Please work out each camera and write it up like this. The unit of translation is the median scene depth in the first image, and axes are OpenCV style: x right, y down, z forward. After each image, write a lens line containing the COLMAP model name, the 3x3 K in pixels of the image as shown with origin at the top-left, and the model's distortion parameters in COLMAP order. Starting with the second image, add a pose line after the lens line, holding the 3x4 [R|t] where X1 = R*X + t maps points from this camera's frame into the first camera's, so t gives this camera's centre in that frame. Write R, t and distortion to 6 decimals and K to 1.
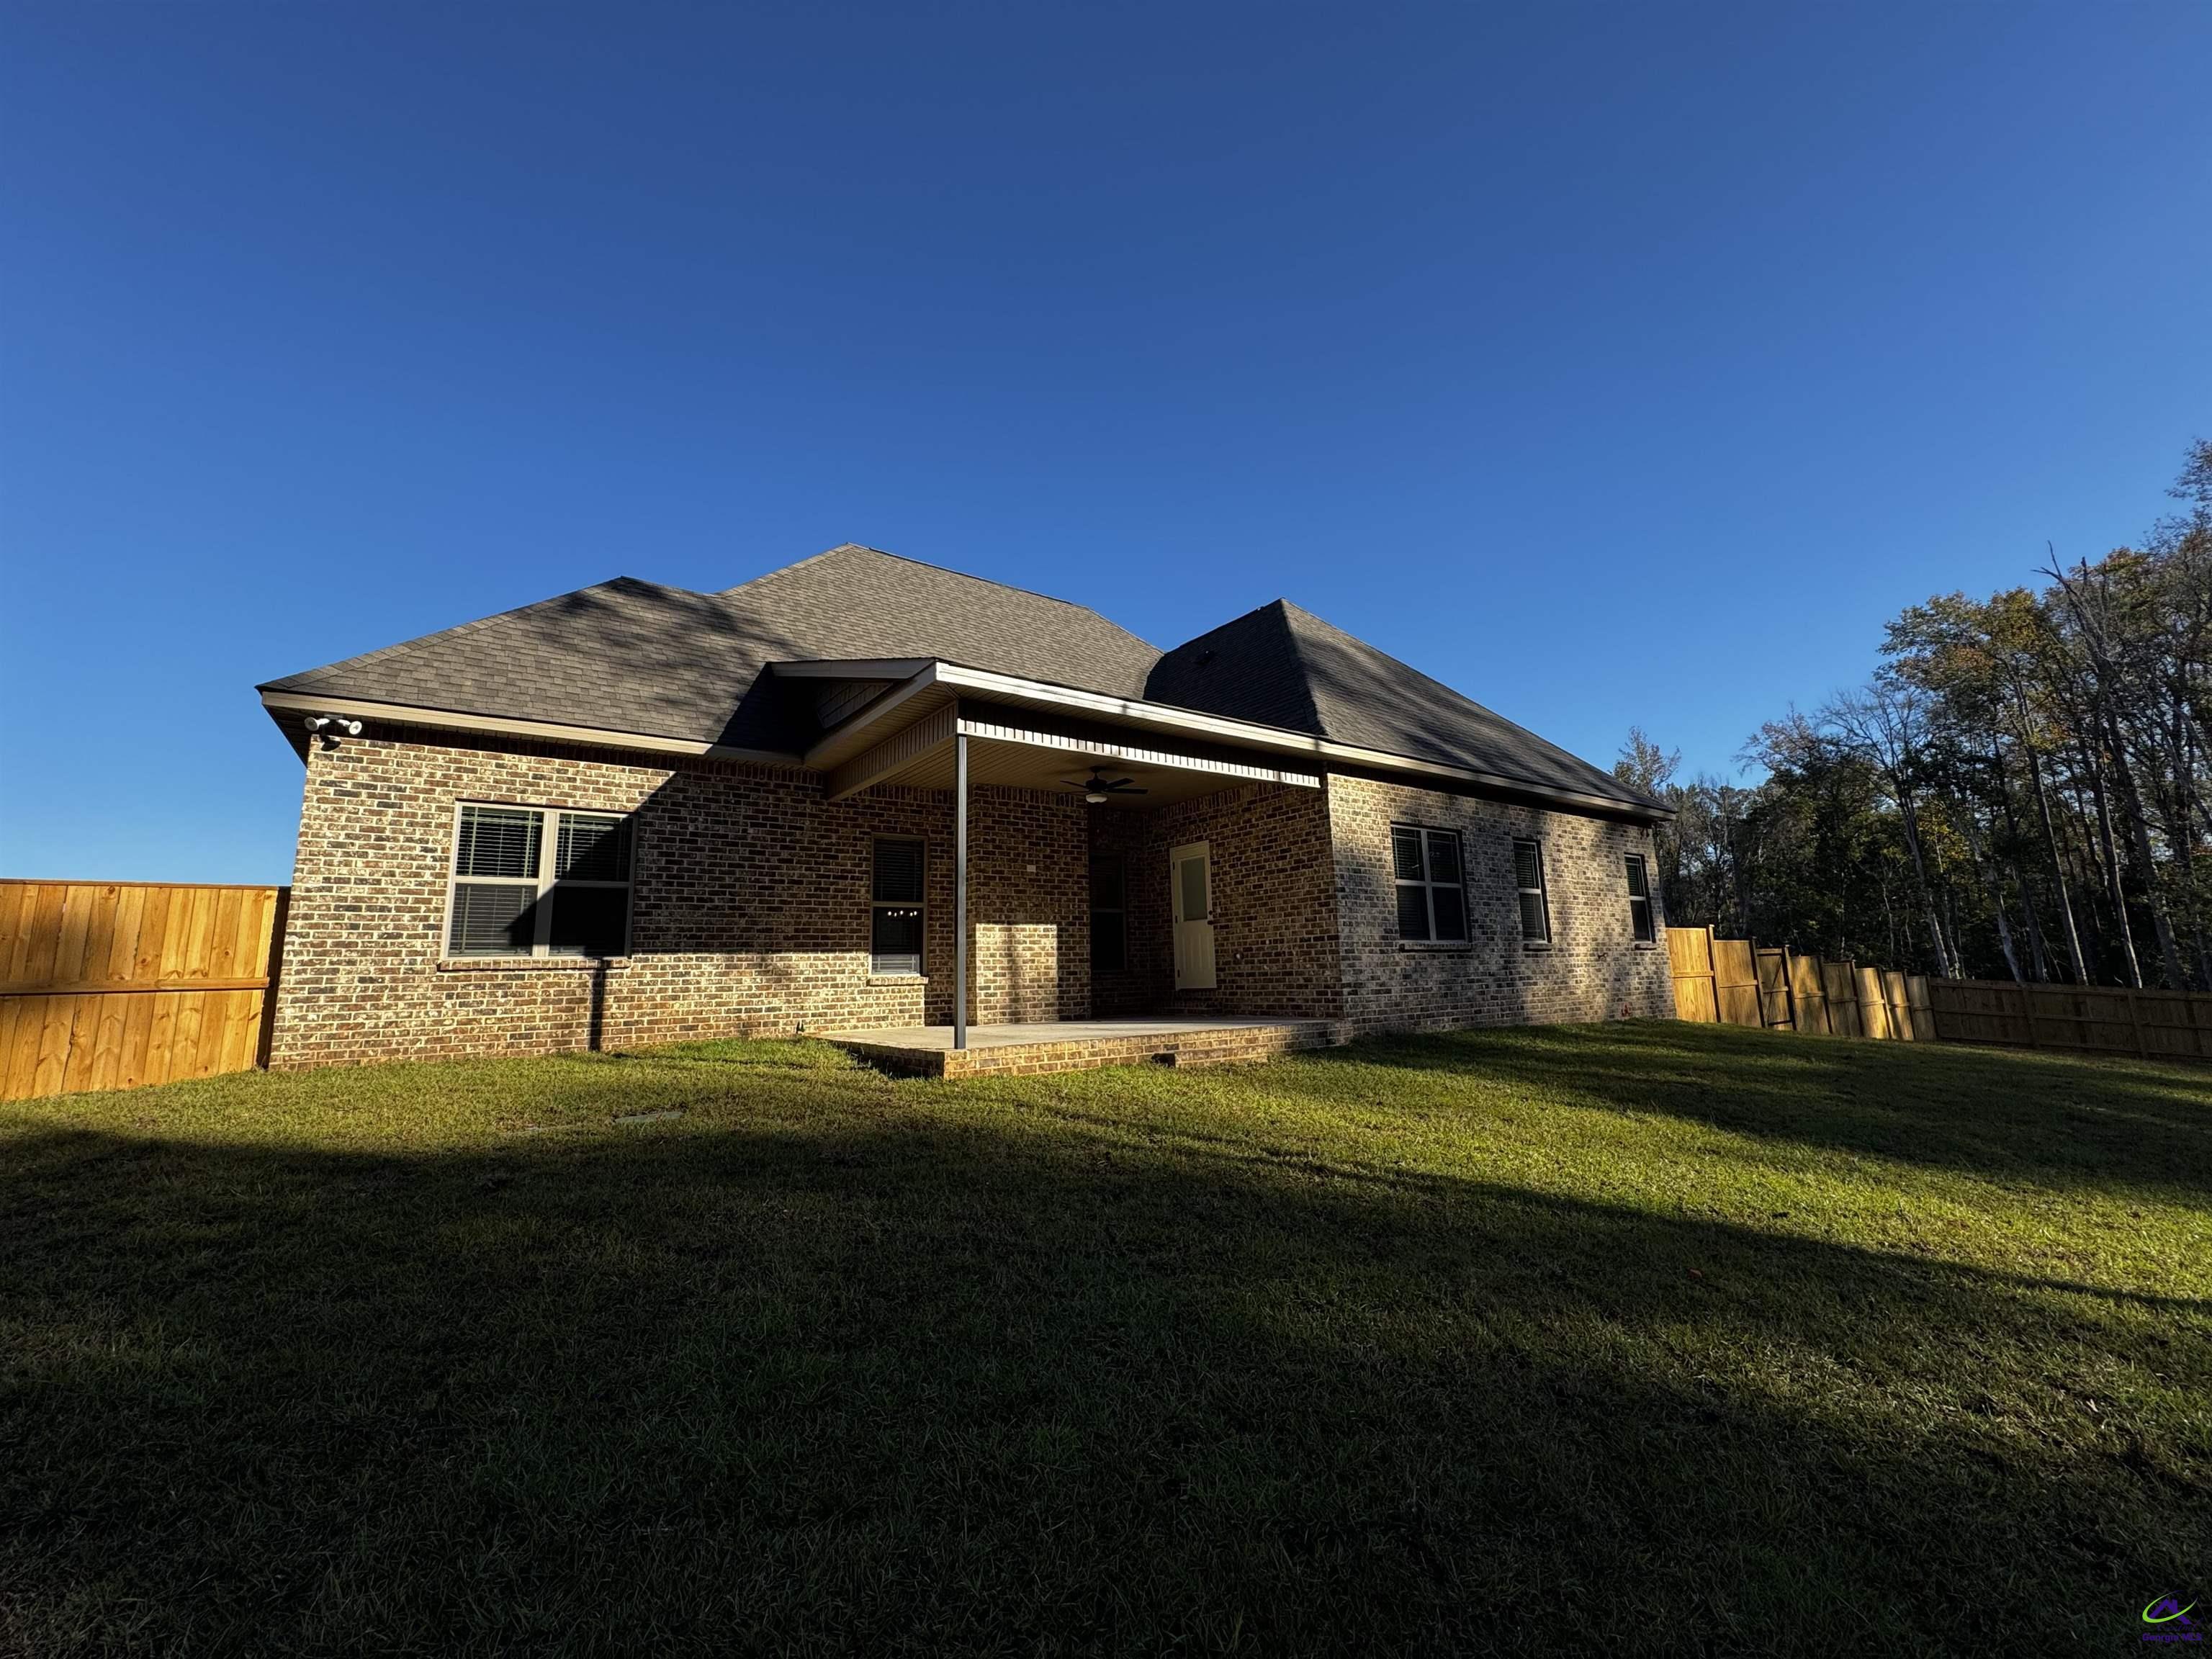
lens RADIAL K [[878.0, 0, 1108.8], [0, 878.0, 829.8], [0, 0, 1]] dist [-0.002487, 0.000654]
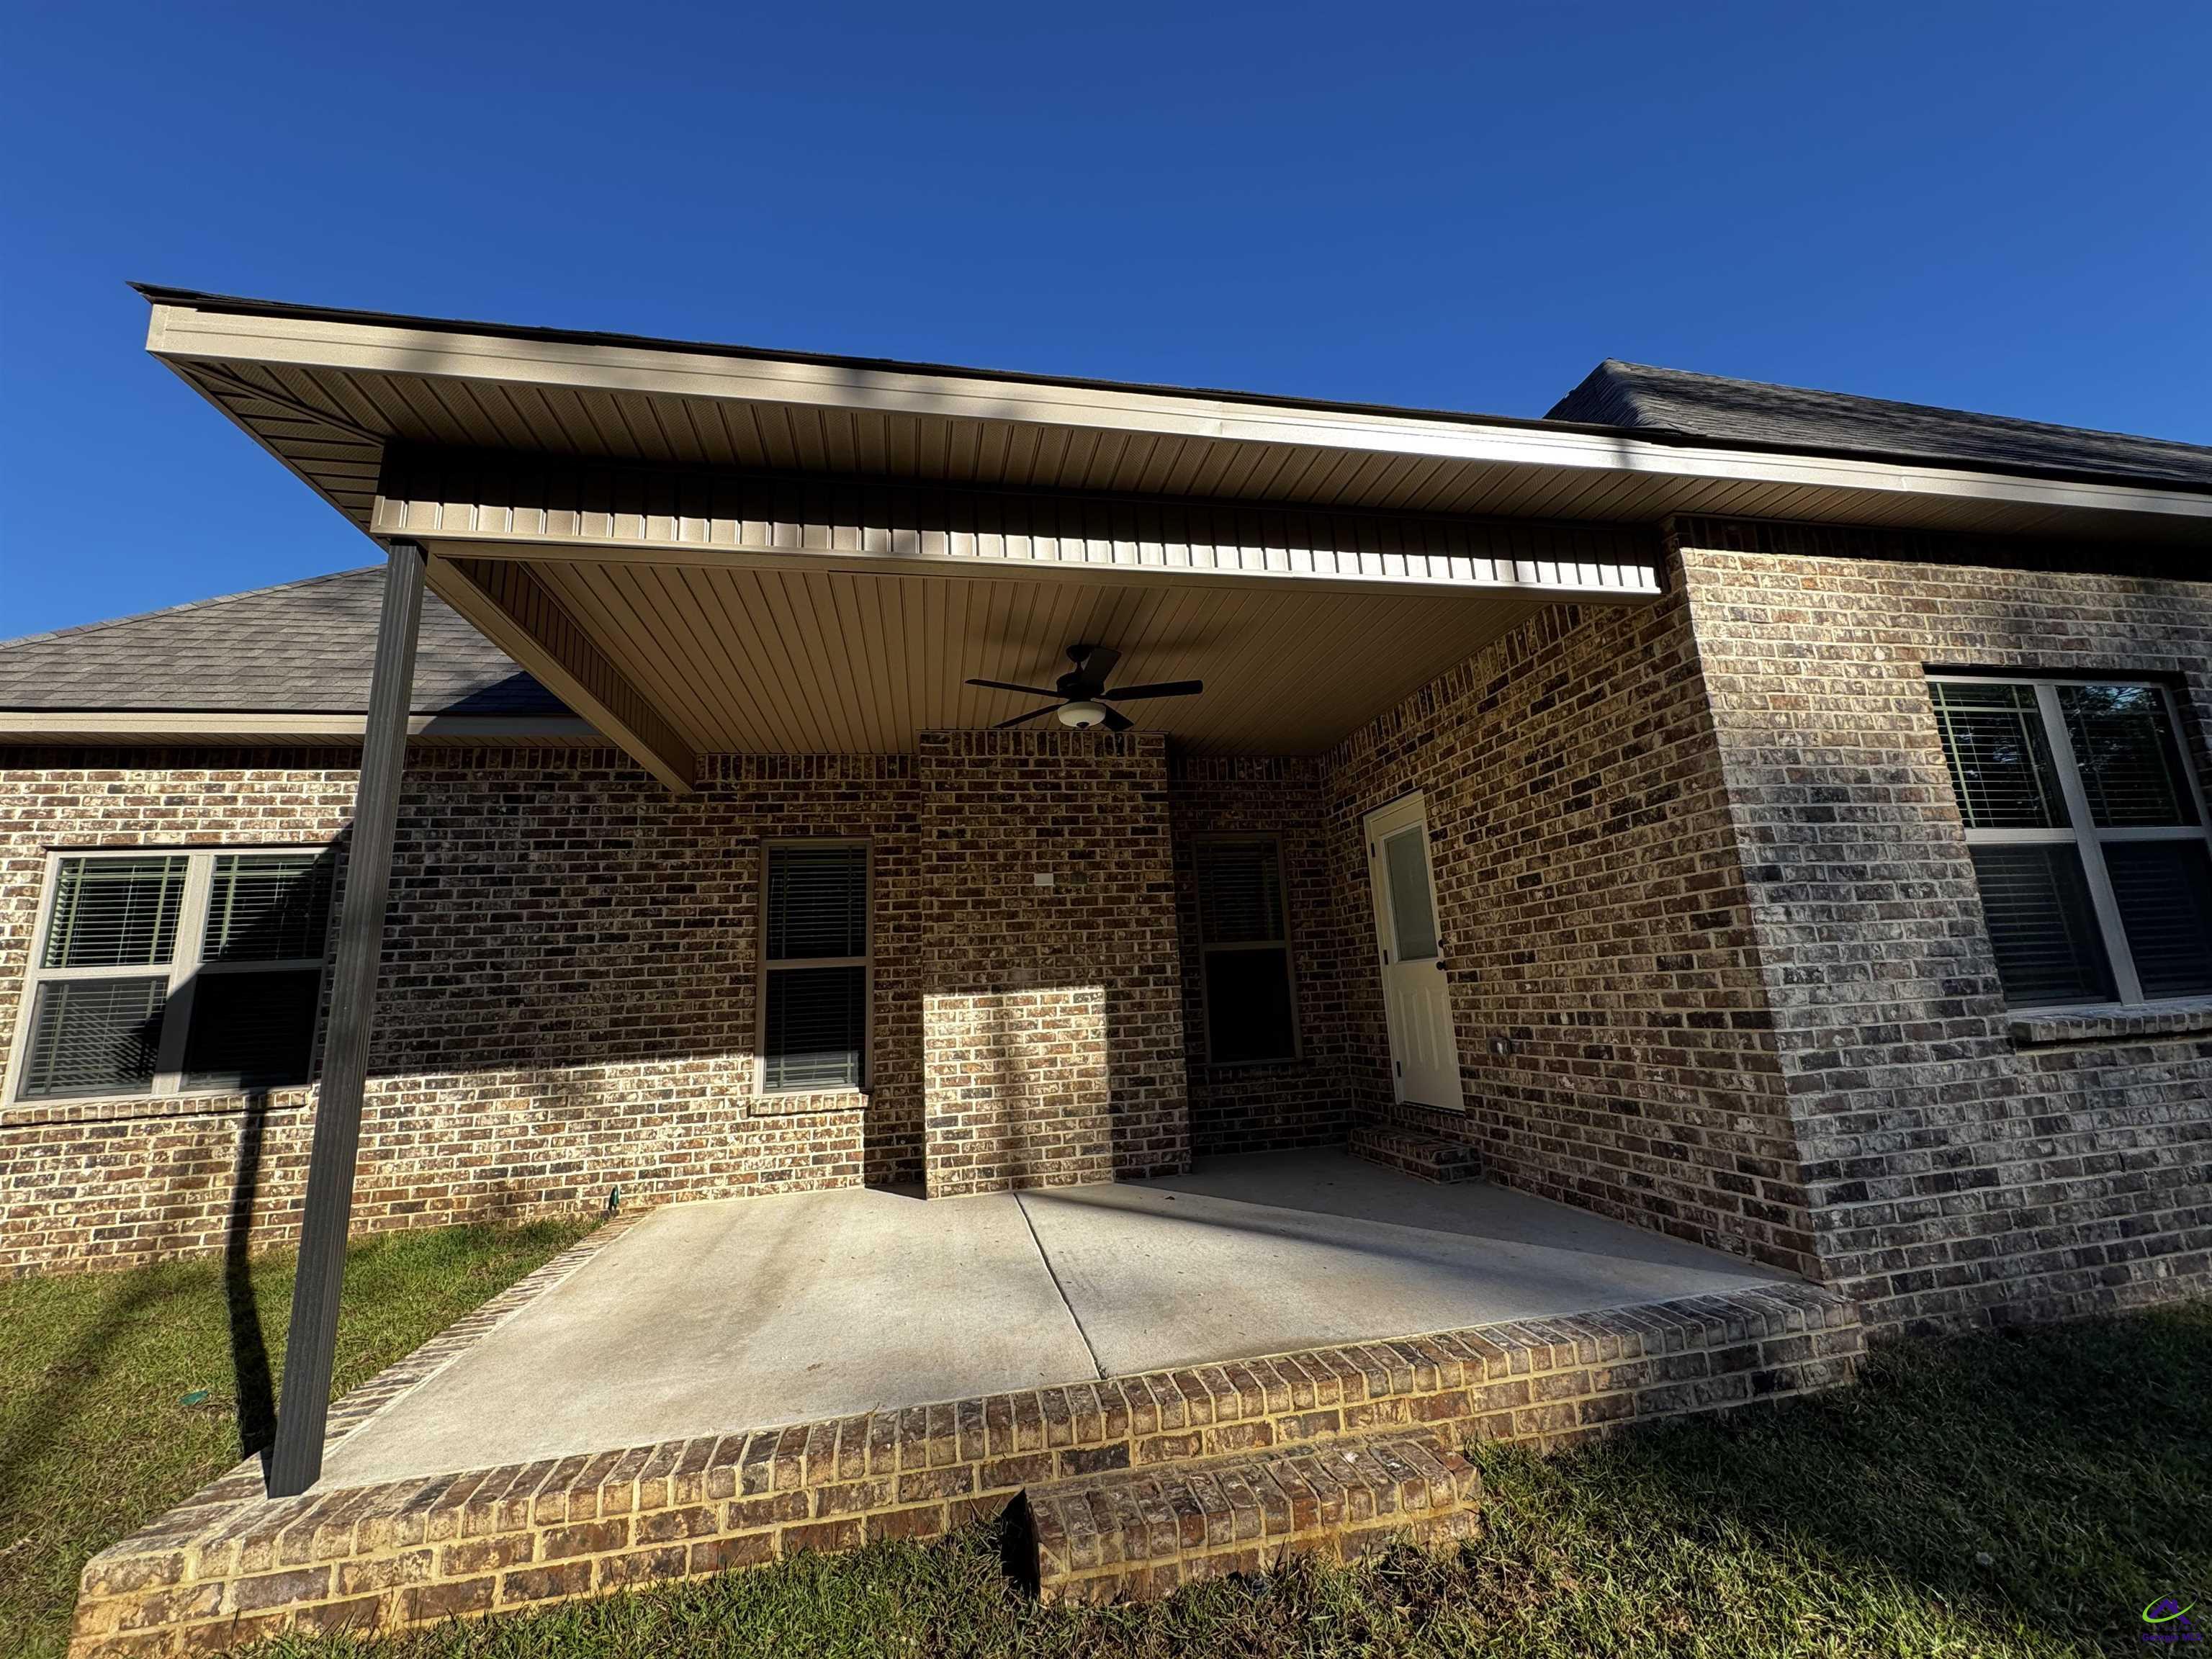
lens RADIAL K [[878.0, 0, 1107.5], [0, 878.0, 828.2], [0, 0, 1]] dist [-0.002487, 0.000654]
pose [[0.907688, -0.101863, -0.407096, 0.176064], [0.097178, 0.994745, -0.032230, 0.037448], [0.408239, -0.010306, 0.912817, 0.596074]]
